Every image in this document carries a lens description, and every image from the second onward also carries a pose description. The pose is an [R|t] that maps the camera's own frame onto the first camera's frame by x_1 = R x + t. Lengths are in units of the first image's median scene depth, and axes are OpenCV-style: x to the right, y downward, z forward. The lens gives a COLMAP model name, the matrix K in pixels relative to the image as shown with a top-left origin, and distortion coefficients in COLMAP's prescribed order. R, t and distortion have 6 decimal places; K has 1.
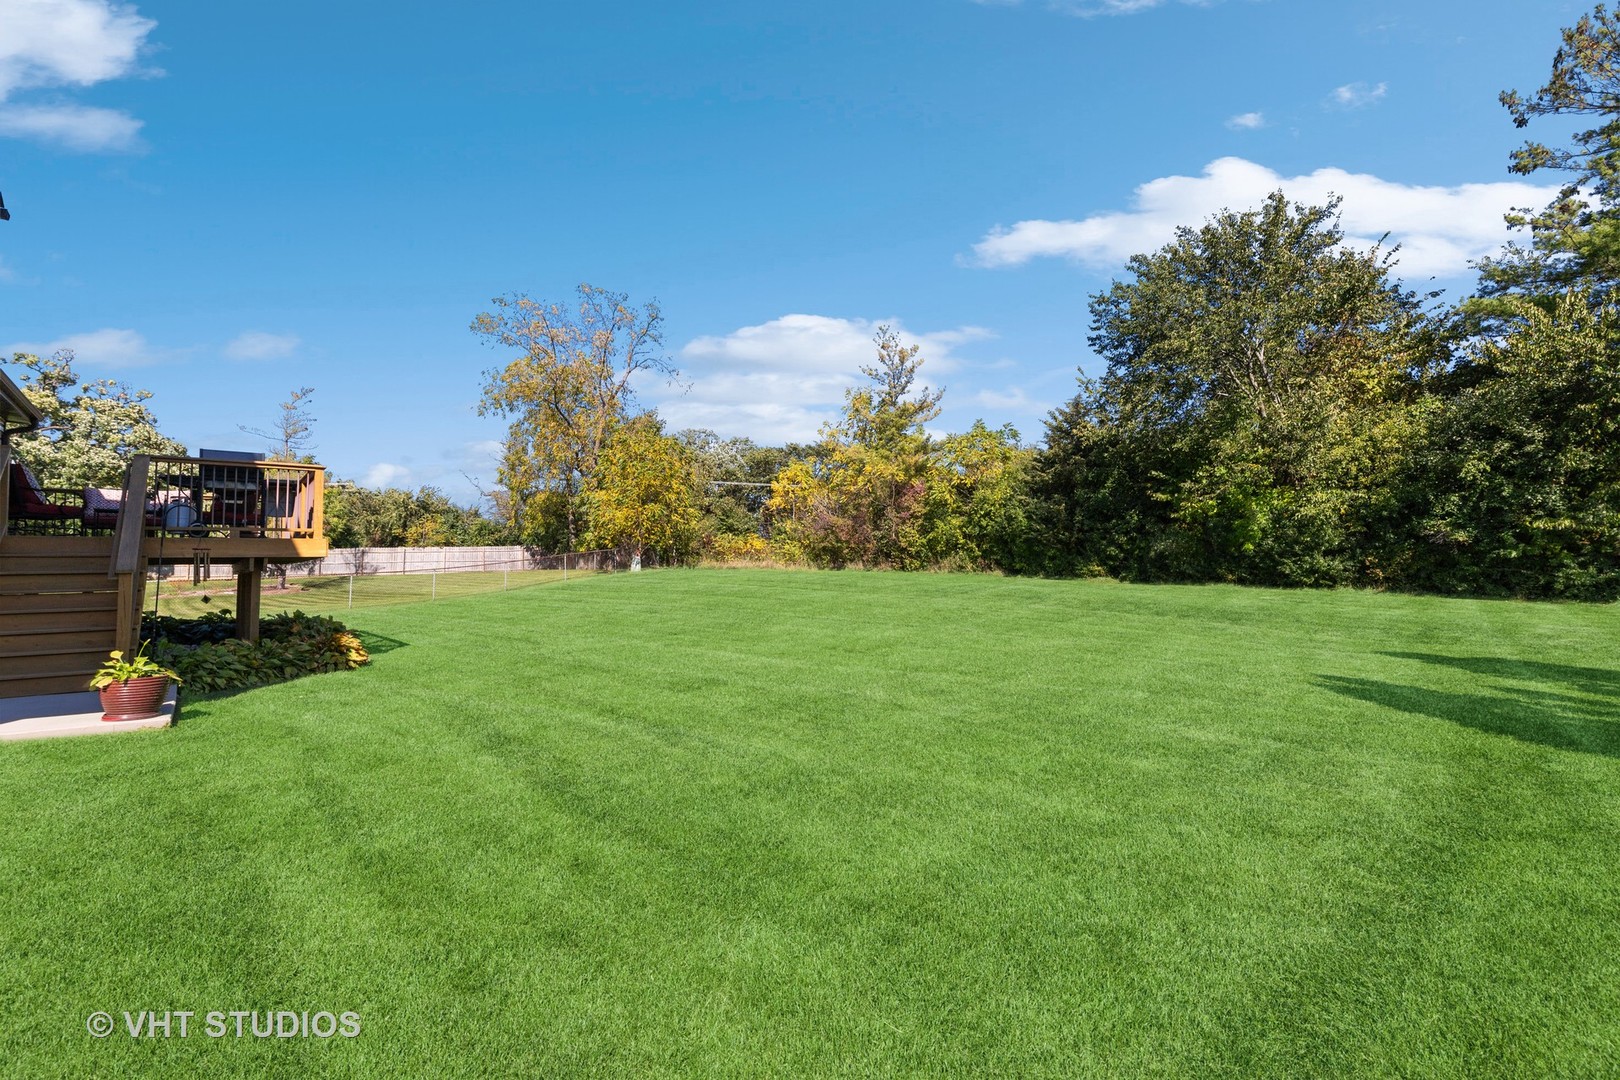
lens RADIAL K [[736.0, 0, 819.7], [0, 736.0, 539.4], [0, 0, 1]] dist [0.003467, -0.000375]
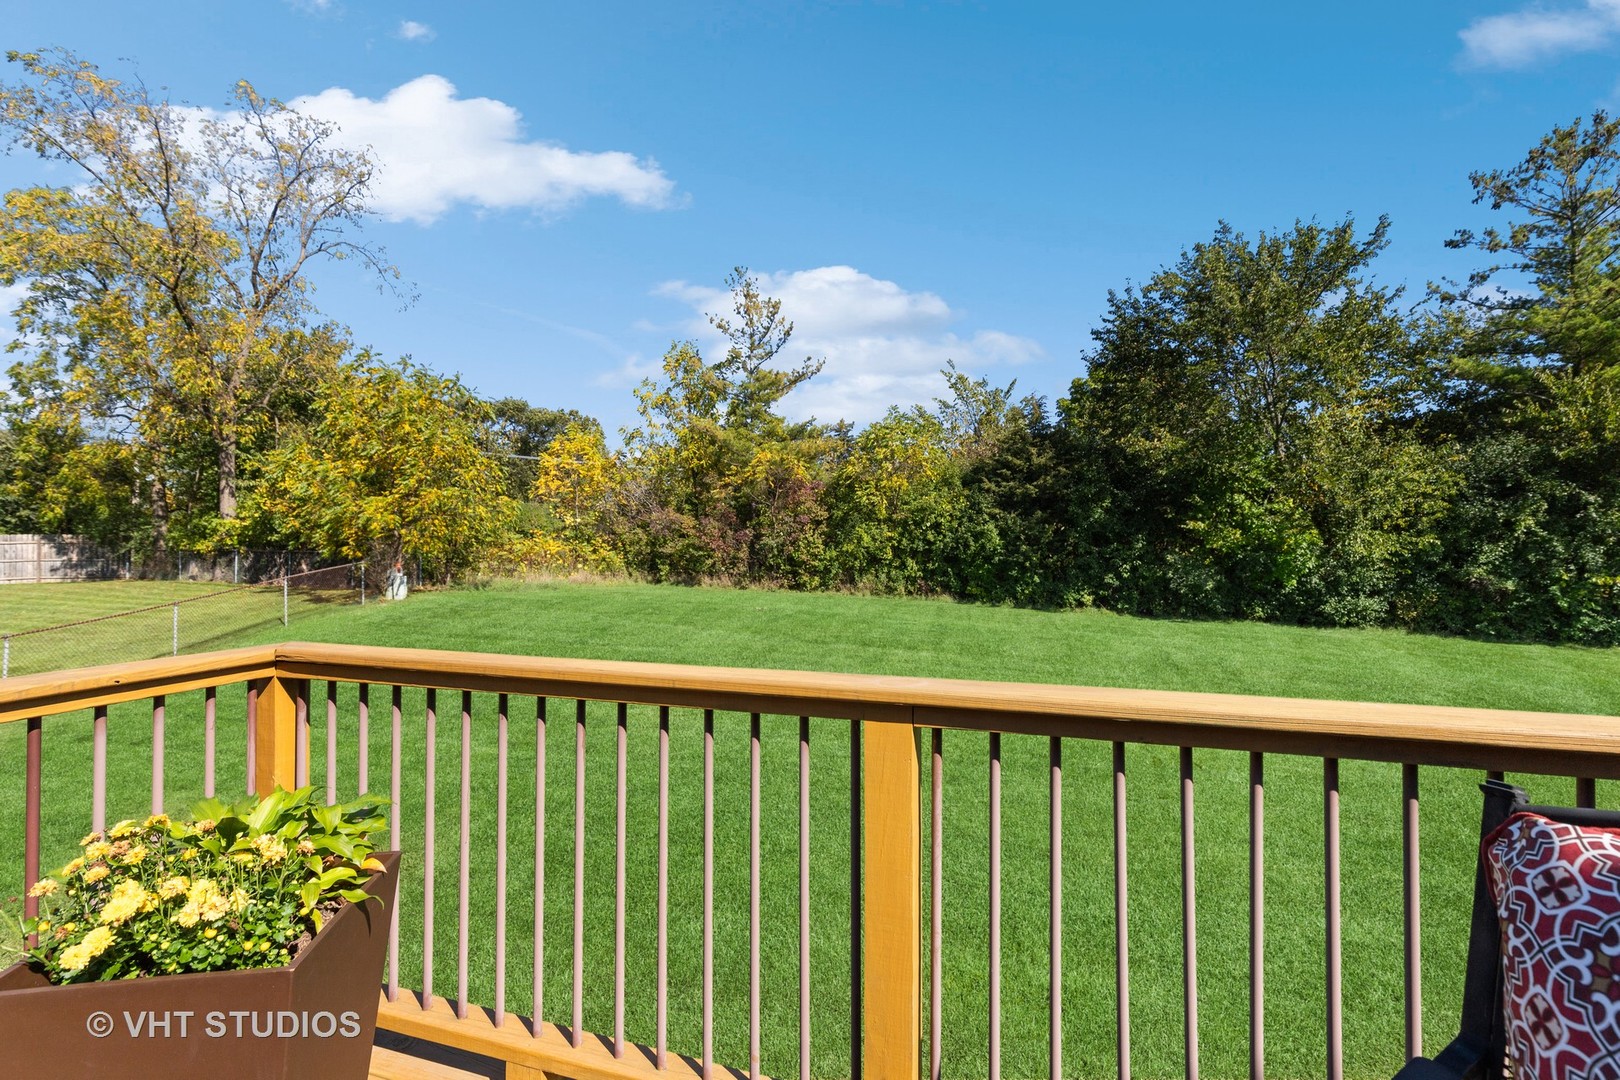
lens RADIAL K [[736.0, 0, 819.7], [0, 736.0, 539.4], [0, 0, 1]] dist [0.003467, -0.000375]
pose [[0.852836, 0.018693, 0.521844, -0.273856], [-0.036680, 0.999035, 0.024158, -0.030931], [-0.520889, -0.039744, 0.852699, 0.328249]]
